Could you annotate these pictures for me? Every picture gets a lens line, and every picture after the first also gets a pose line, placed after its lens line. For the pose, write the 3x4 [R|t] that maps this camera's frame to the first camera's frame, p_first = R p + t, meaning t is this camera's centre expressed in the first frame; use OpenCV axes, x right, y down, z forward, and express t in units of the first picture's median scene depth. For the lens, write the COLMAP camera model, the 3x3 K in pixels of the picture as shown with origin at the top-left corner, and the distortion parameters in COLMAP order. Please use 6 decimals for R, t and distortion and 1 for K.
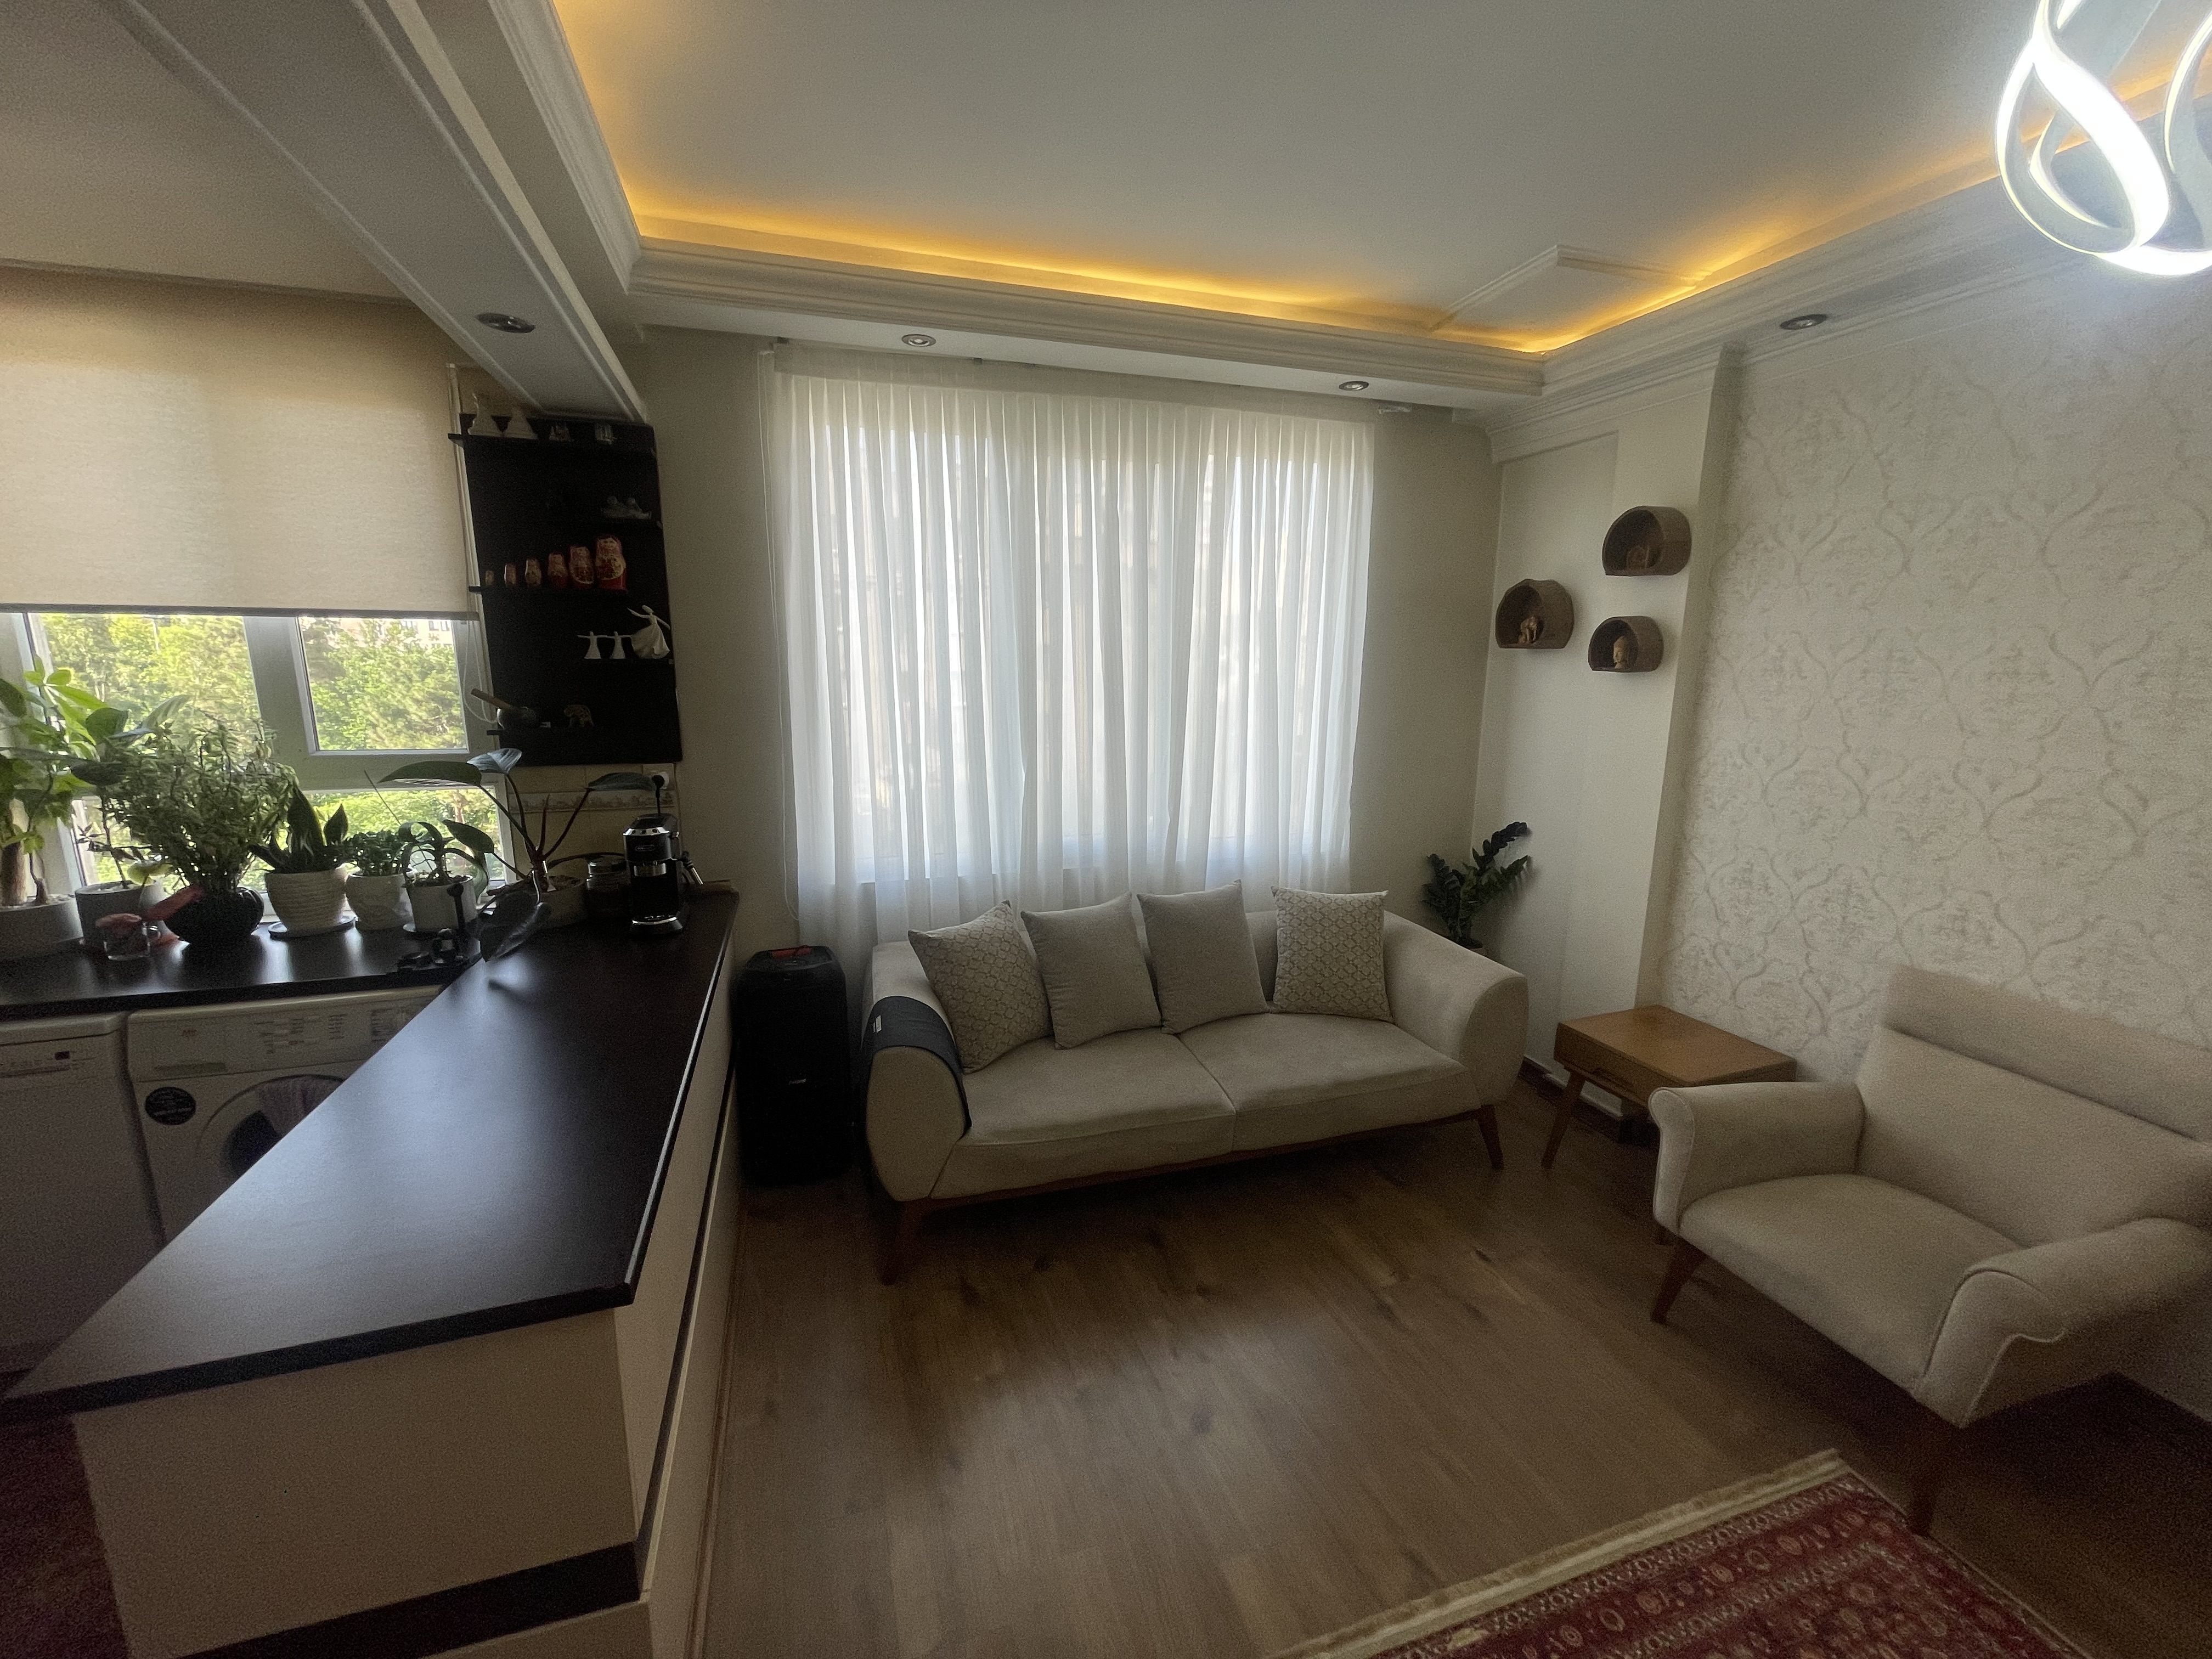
lens RADIAL K [[892.4, 0, 1107.5], [0, 892.4, 838.9], [0, 0, 1]] dist [-0.001550, -0.000674]
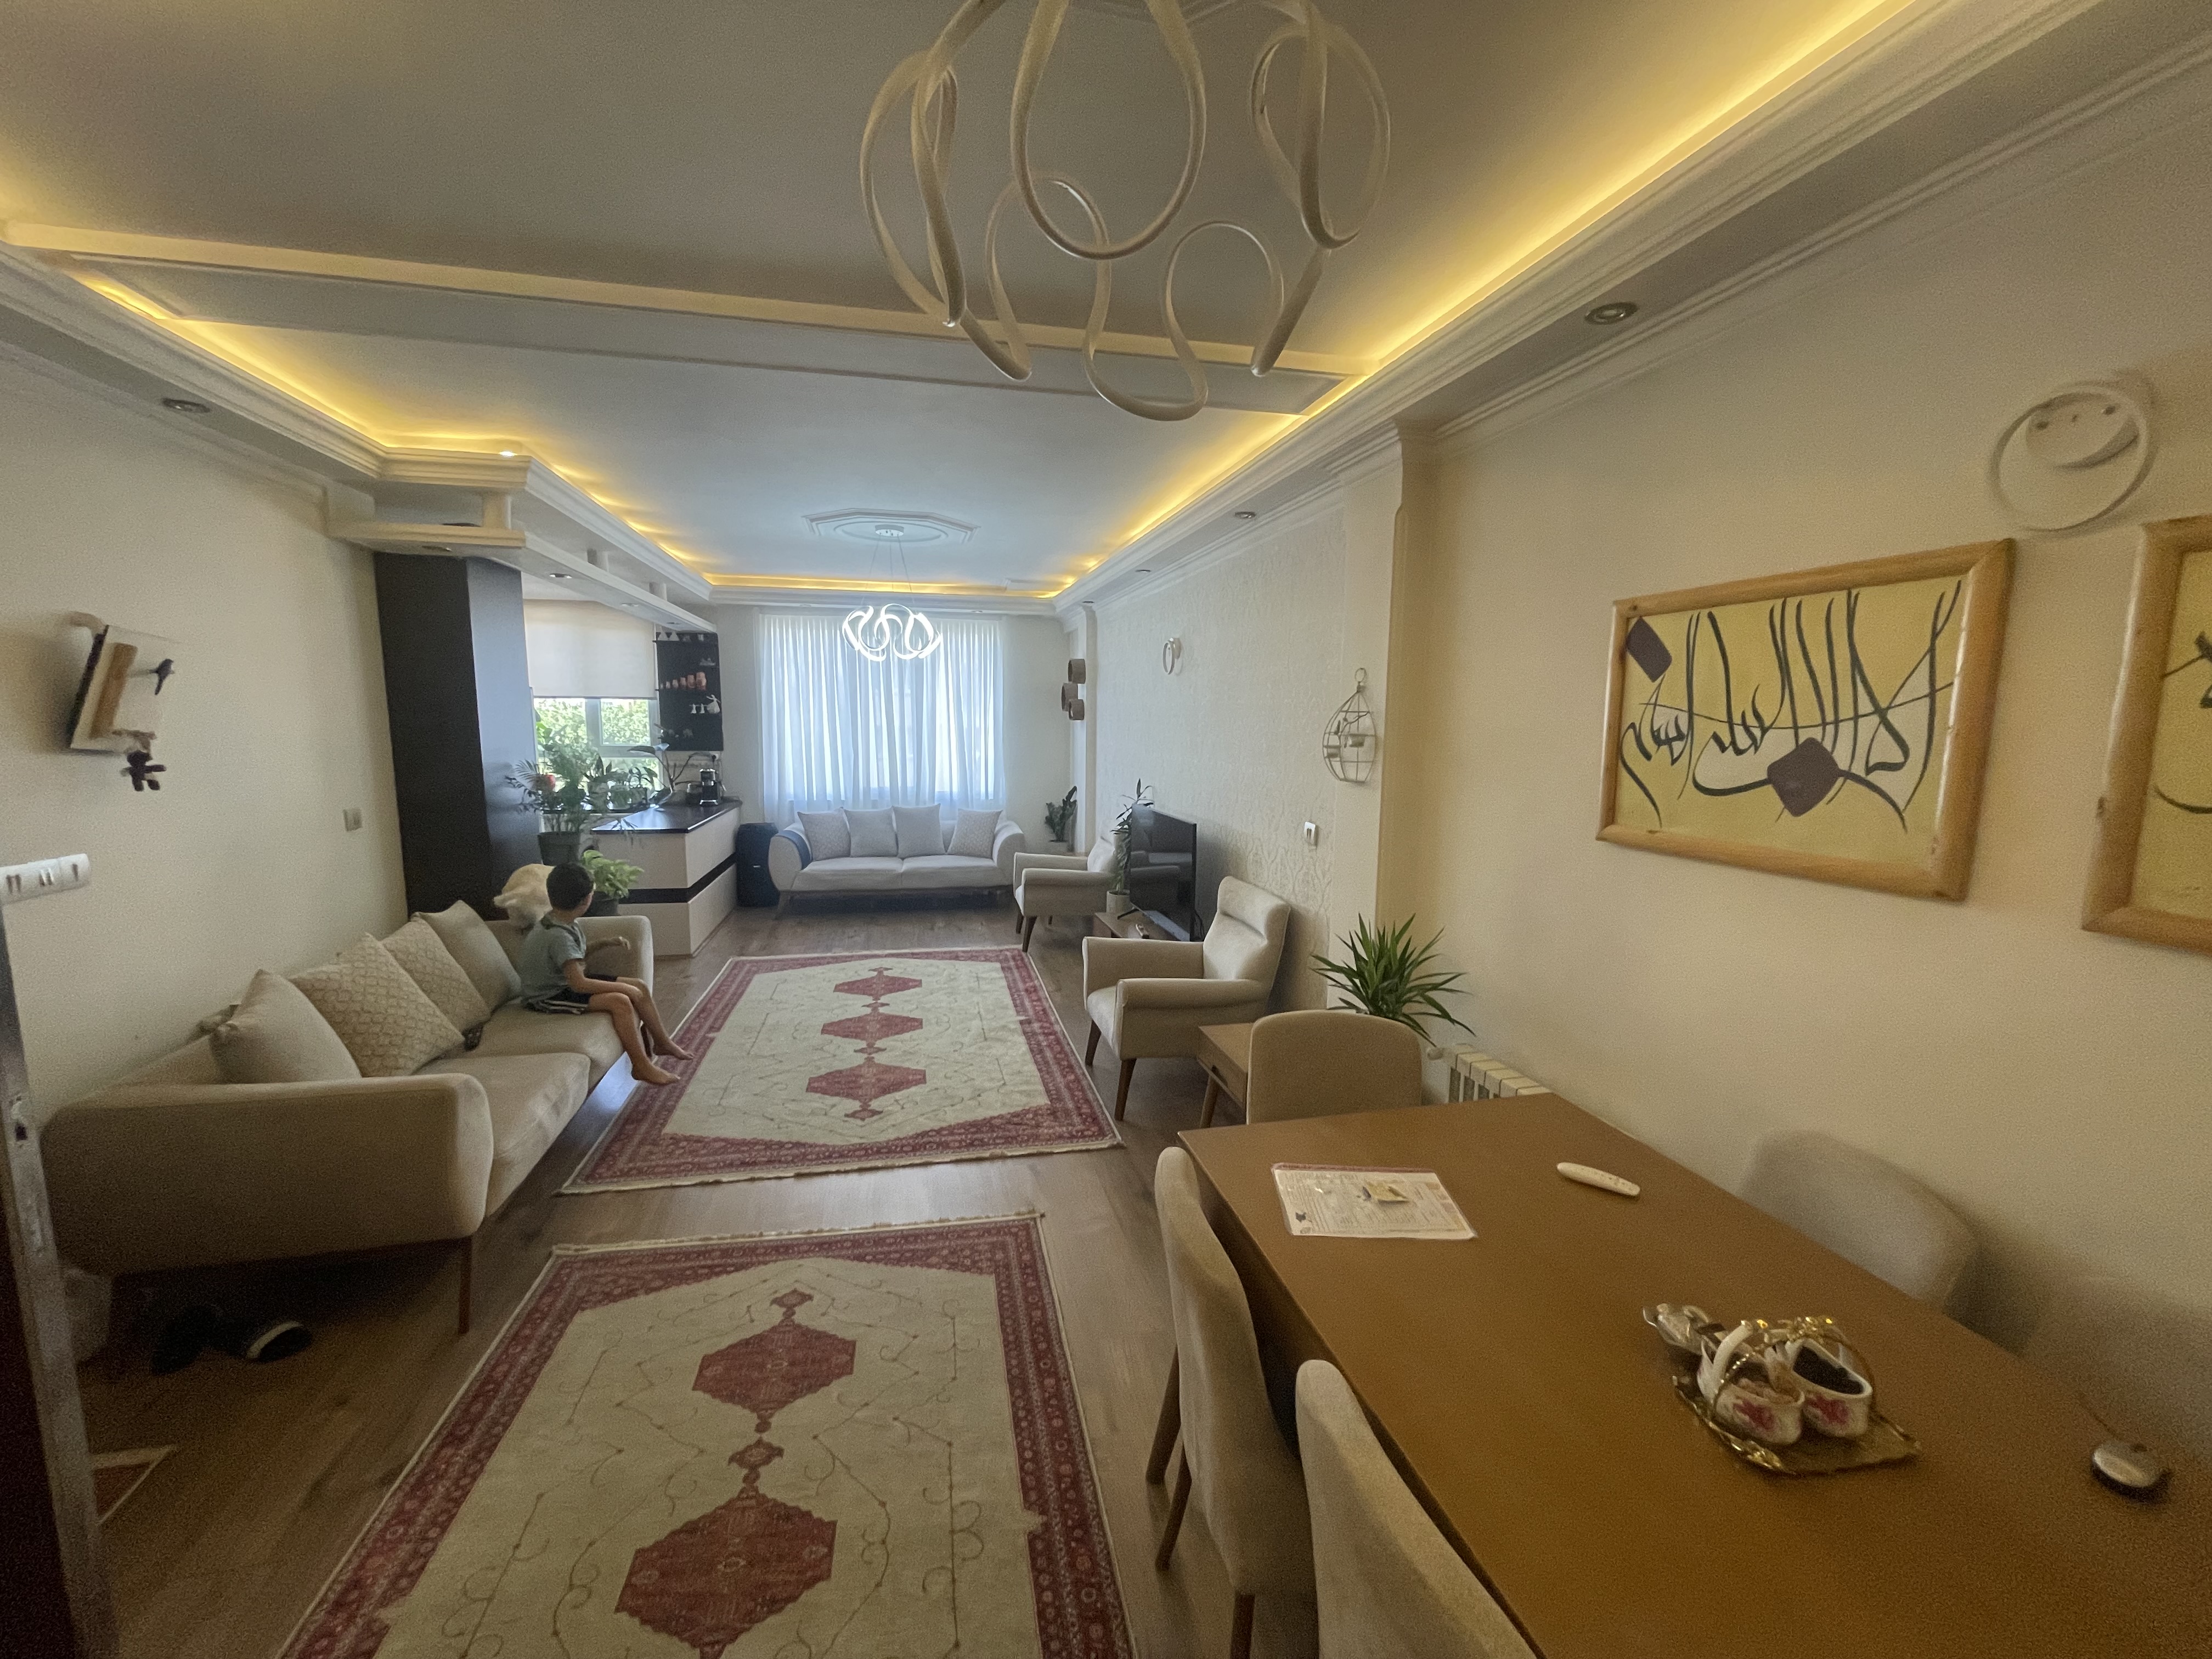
lens RADIAL K [[892.4, 0, 1107.5], [0, 892.4, 838.9], [0, 0, 1]] dist [-0.001550, -0.000674]
pose [[0.995399, 0.019694, -0.093769, 1.040570], [-0.024937, 0.998170, -0.055083, 0.330985], [0.092513, 0.057168, 0.994069, -1.732292]]
